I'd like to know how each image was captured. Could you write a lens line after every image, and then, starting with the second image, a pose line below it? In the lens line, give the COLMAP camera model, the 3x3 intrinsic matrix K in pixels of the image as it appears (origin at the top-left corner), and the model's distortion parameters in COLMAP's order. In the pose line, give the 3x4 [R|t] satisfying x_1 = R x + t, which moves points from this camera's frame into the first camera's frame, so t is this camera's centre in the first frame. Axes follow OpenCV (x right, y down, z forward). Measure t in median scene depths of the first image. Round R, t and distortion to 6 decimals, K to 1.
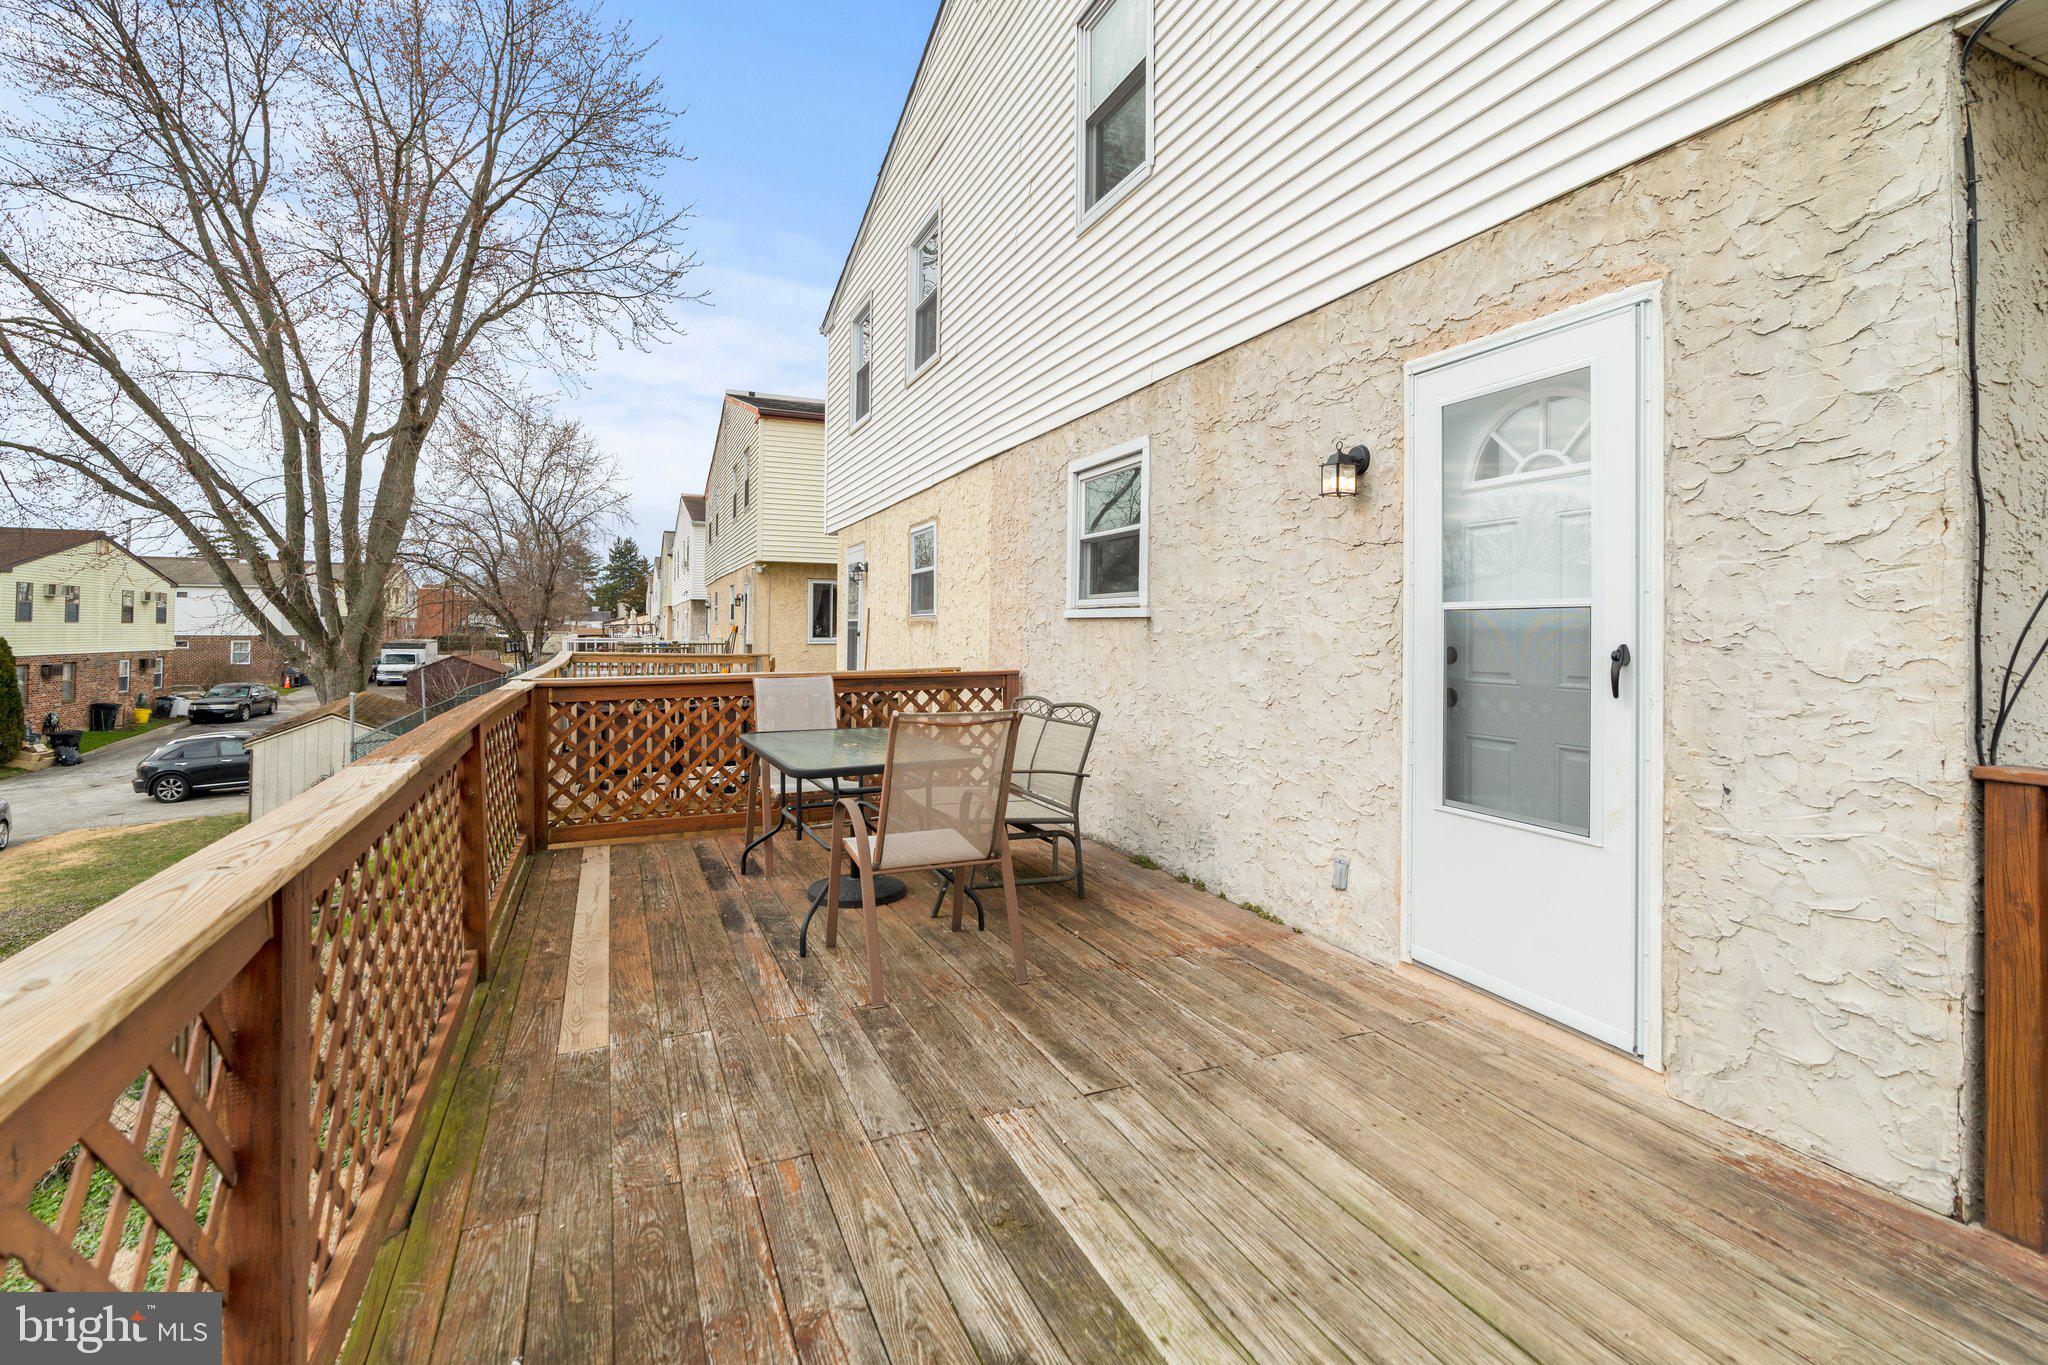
lens RADIAL K [[932.0, 0, 994.6], [0, 932.0, 630.8], [0, 0, 1]] dist [-0.010709, 0.003809]
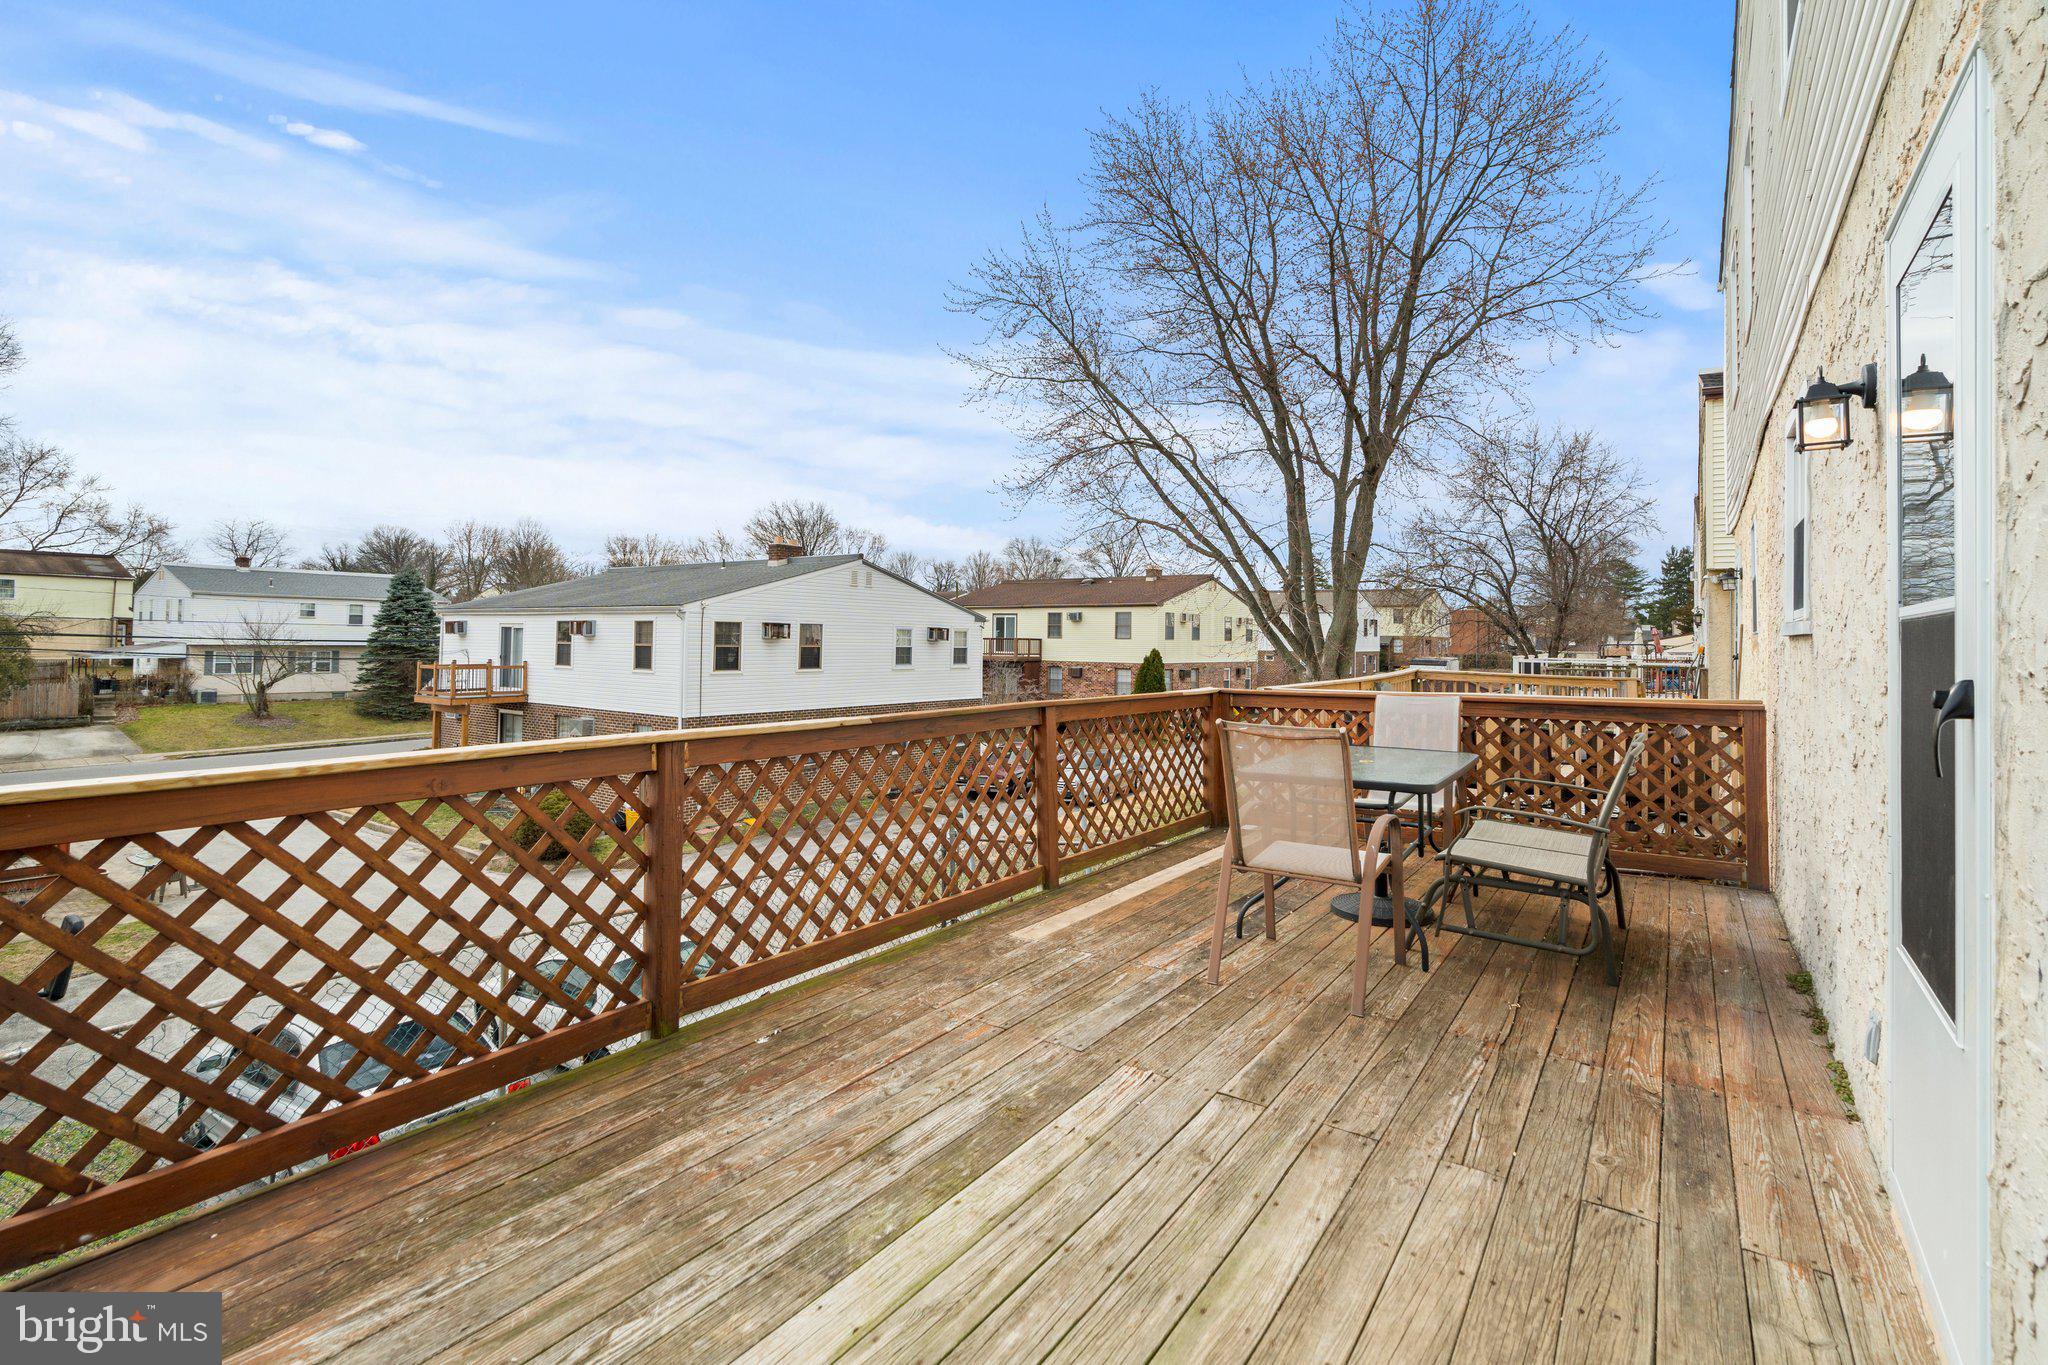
lens RADIAL K [[932.0, 0, 1030.9], [0, 932.0, 629.5], [0, 0, 1]] dist [-0.010709, 0.003809]
pose [[0.546023, -0.006497, -0.837745, 0.698335], [-0.012448, 0.999797, -0.015867, 0.000210], [0.837678, 0.019092, 0.545831, 0.201079]]
